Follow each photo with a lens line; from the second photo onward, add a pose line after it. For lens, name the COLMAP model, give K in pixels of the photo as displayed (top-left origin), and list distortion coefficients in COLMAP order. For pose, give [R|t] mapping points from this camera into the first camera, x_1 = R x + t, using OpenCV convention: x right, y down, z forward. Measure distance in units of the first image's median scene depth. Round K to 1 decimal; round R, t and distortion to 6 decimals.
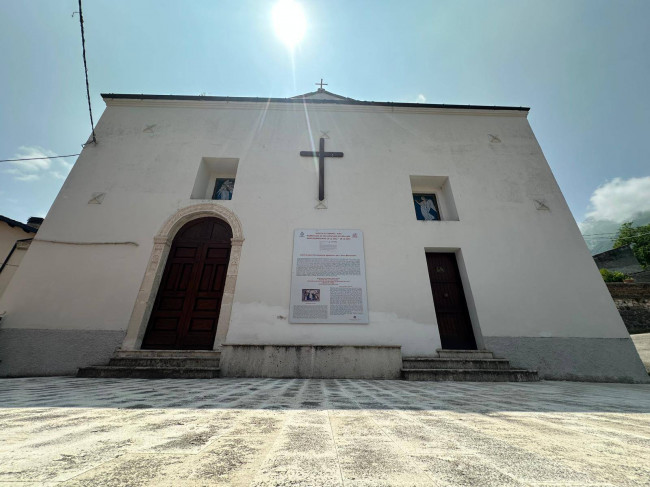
lens RADIAL K [[258.6, 0, 323.5], [0, 258.6, 245.1], [0, 0, 1]] dist [-0.001958, 0.000311]
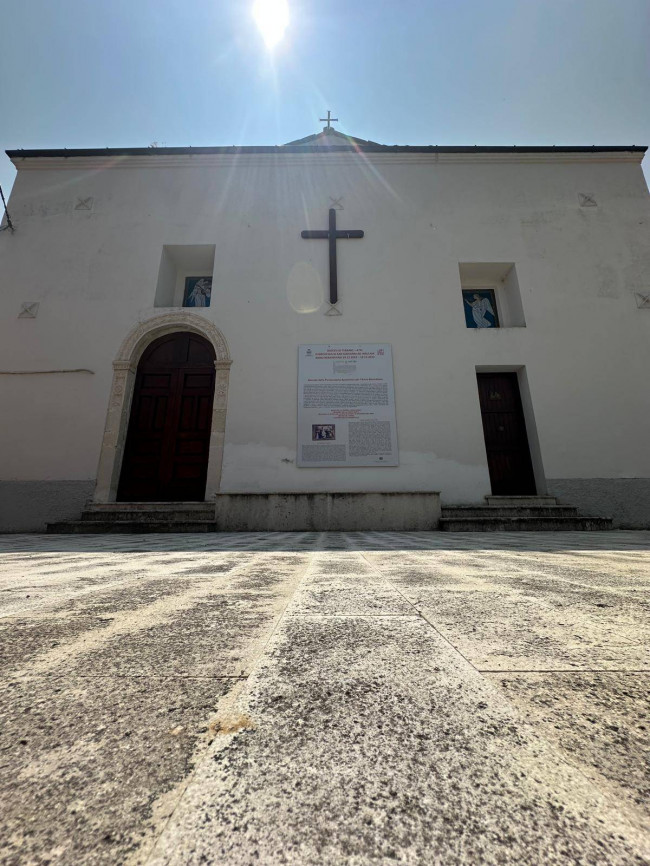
lens RADIAL K [[344.6, 0, 325.9], [0, 344.6, 435.7], [0, 0, 1]] dist [-0.001958, 0.000311]
pose [[0.999428, -0.021685, -0.025936, -0.015117], [0.025984, 0.983516, 0.178946, 0.019225], [0.021628, -0.179518, 0.983517, -0.012016]]
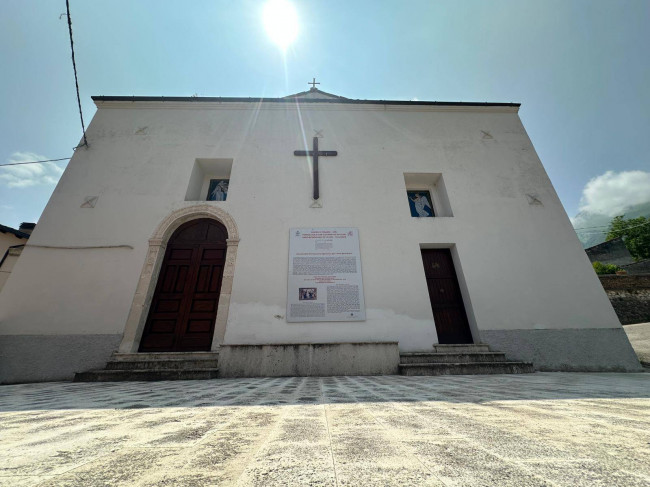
lens RADIAL K [[258.6, 0, 323.7], [0, 258.6, 245.2], [0, 0, 1]] dist [-0.001958, 0.000311]
pose [[0.999661, -0.022894, 0.012432, 0.004775], [0.022866, 0.999736, 0.002410, 0.004008], [-0.012484, -0.002125, 0.999920, -0.003248]]
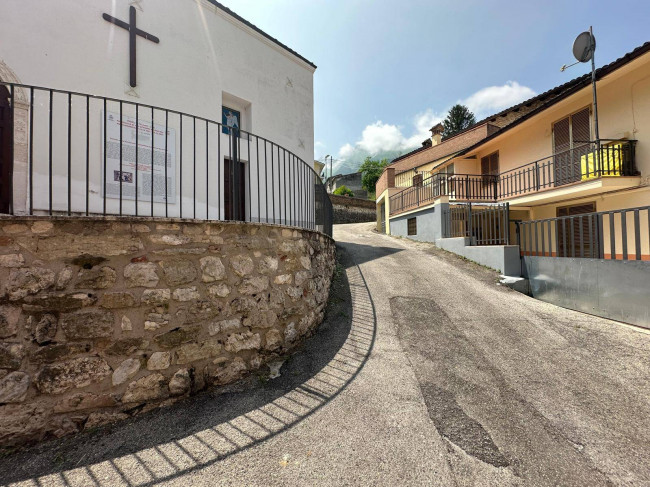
lens RADIAL K [[258.6, 0, 324.9], [0, 258.6, 242.1], [0, 0, 1]] dist [-0.001958, 0.000311]
pose [[0.745474, -0.004214, 0.666521, -0.144638], [-0.264367, 0.916091, 0.301475, -0.131633], [-0.611864, -0.400948, 0.681809, -0.498716]]
